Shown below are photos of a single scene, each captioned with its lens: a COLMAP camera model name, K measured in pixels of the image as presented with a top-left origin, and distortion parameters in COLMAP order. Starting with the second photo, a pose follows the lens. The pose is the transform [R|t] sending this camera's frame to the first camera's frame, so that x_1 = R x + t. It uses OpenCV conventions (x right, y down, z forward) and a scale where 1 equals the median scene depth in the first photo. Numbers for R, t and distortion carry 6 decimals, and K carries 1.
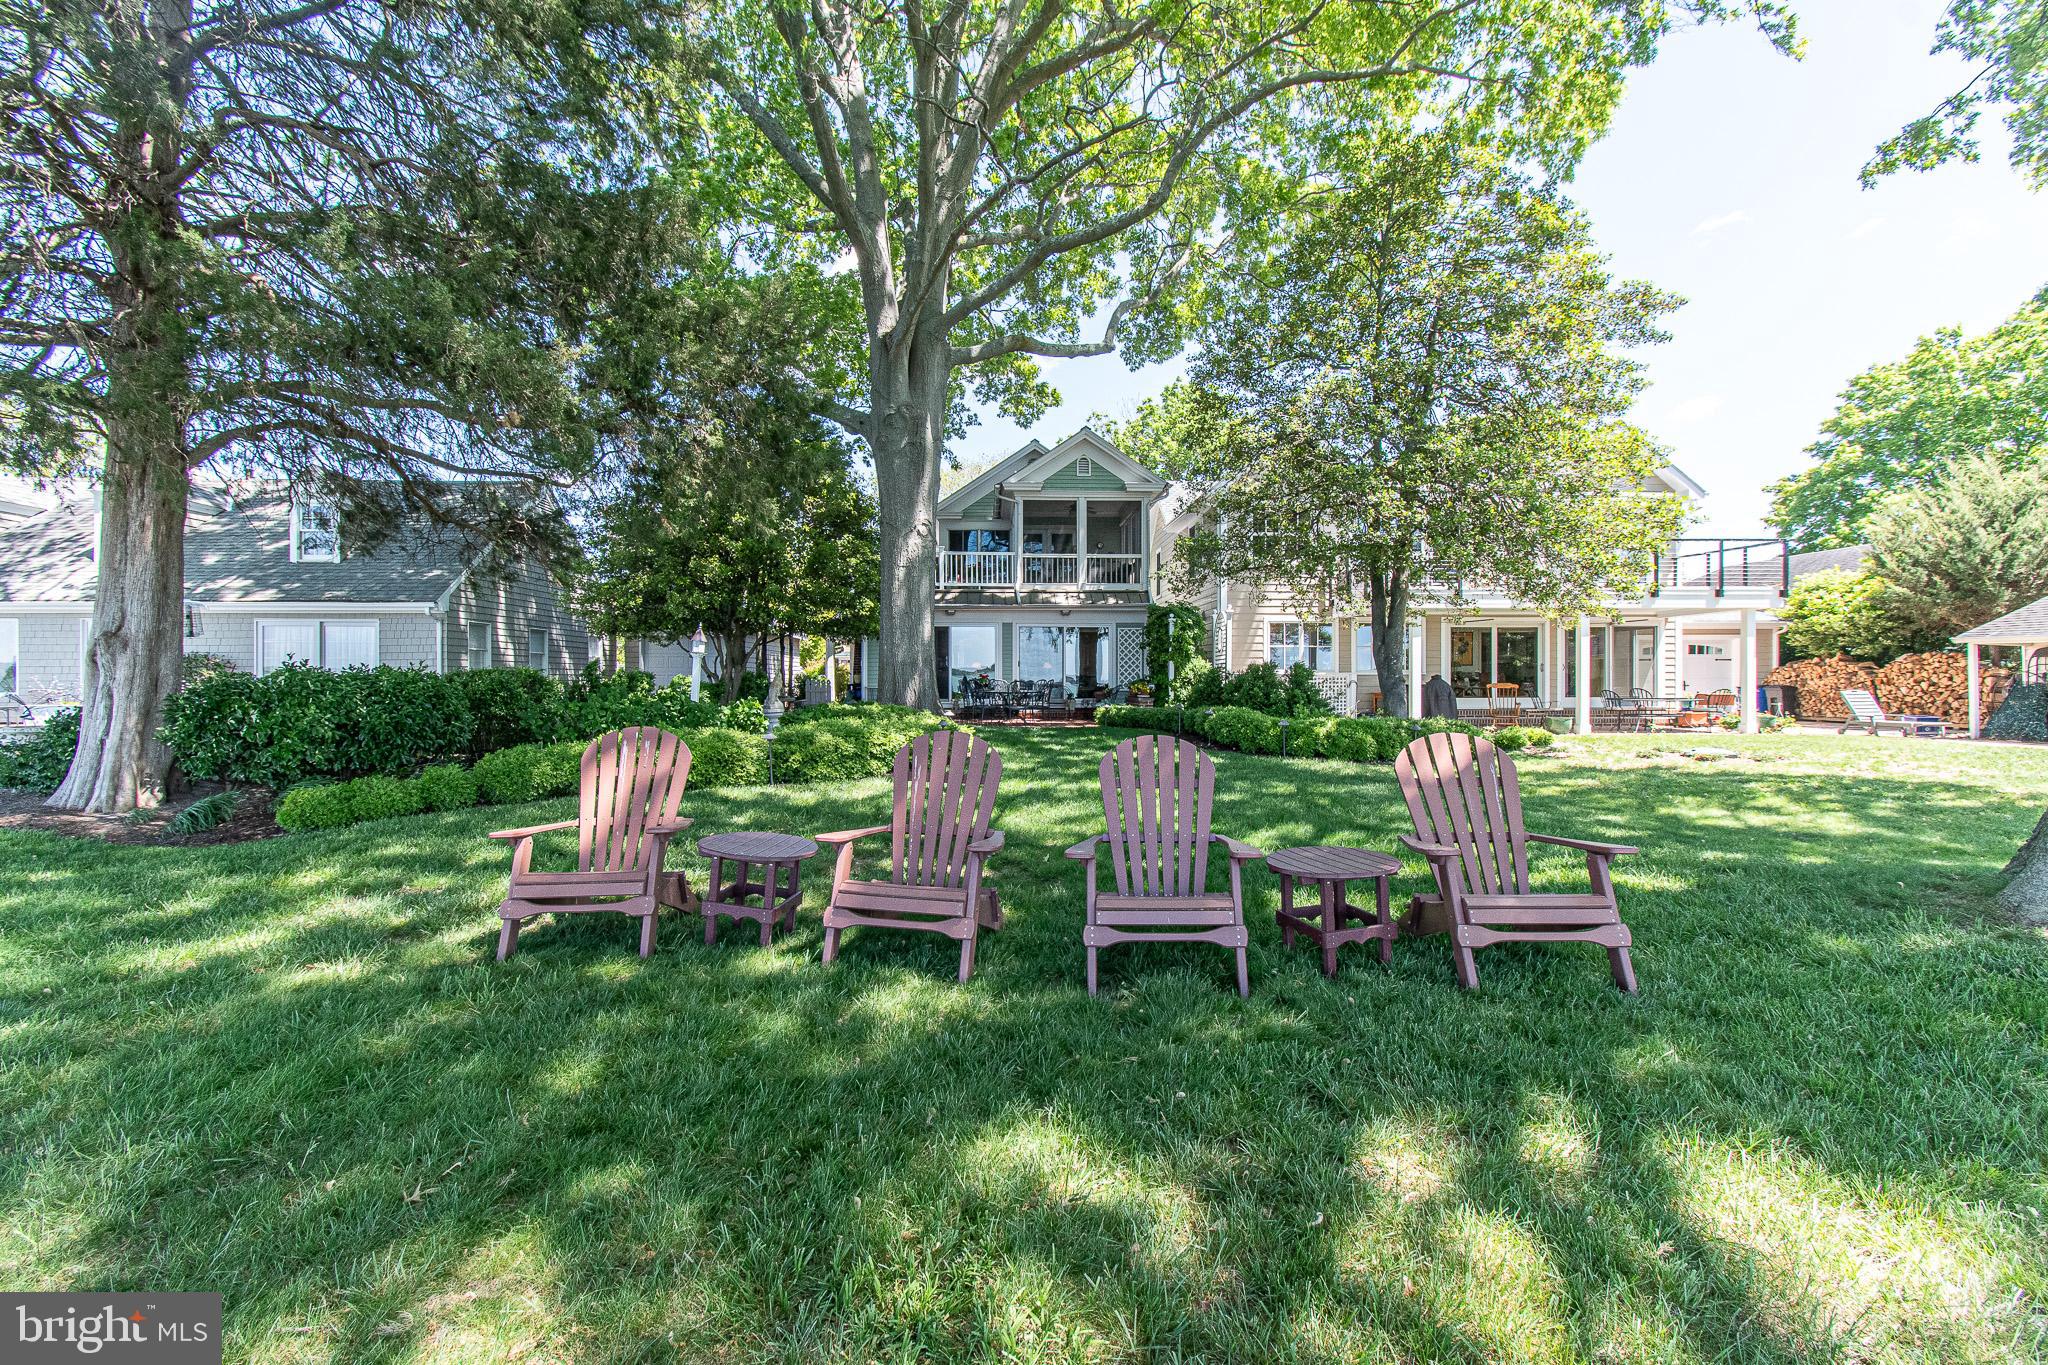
lens RADIAL K [[899.3, 0, 1020.2], [0, 899.3, 685.4], [0, 0, 1]] dist [-0.002174, -0.000674]
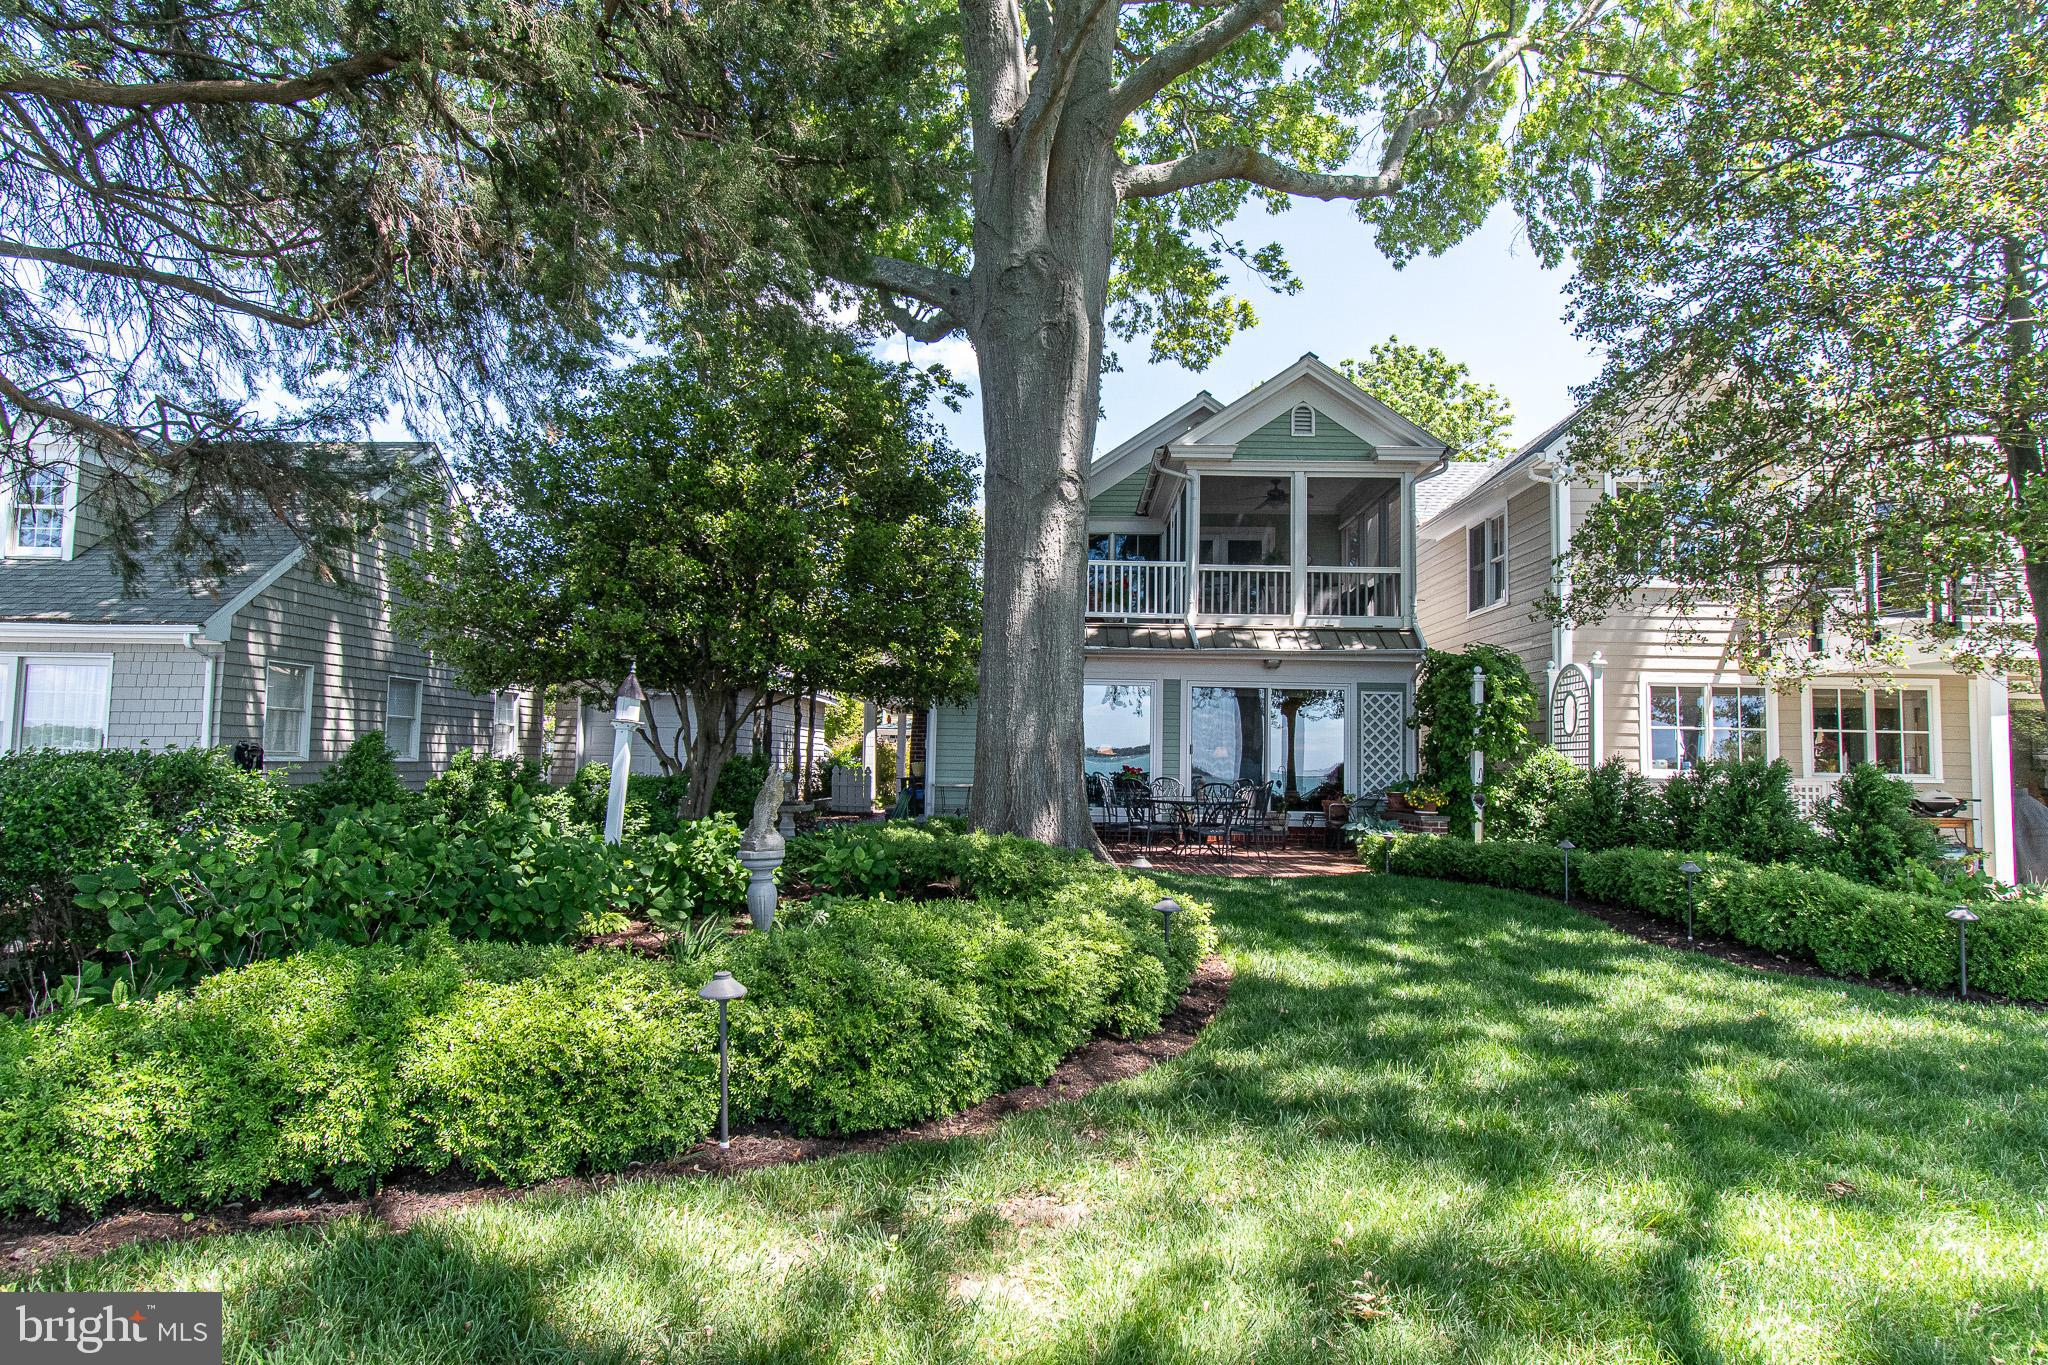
lens RADIAL K [[1126.9, 0, 1029.2], [0, 1126.9, 680.8], [0, 0, 1]] dist [-0.000864, -0.000143]
pose [[0.997985, 0.015724, -0.061471, -0.063390], [-0.020354, 0.996942, -0.075441, -0.011193], [0.060097, 0.076540, 0.995254, 0.258644]]
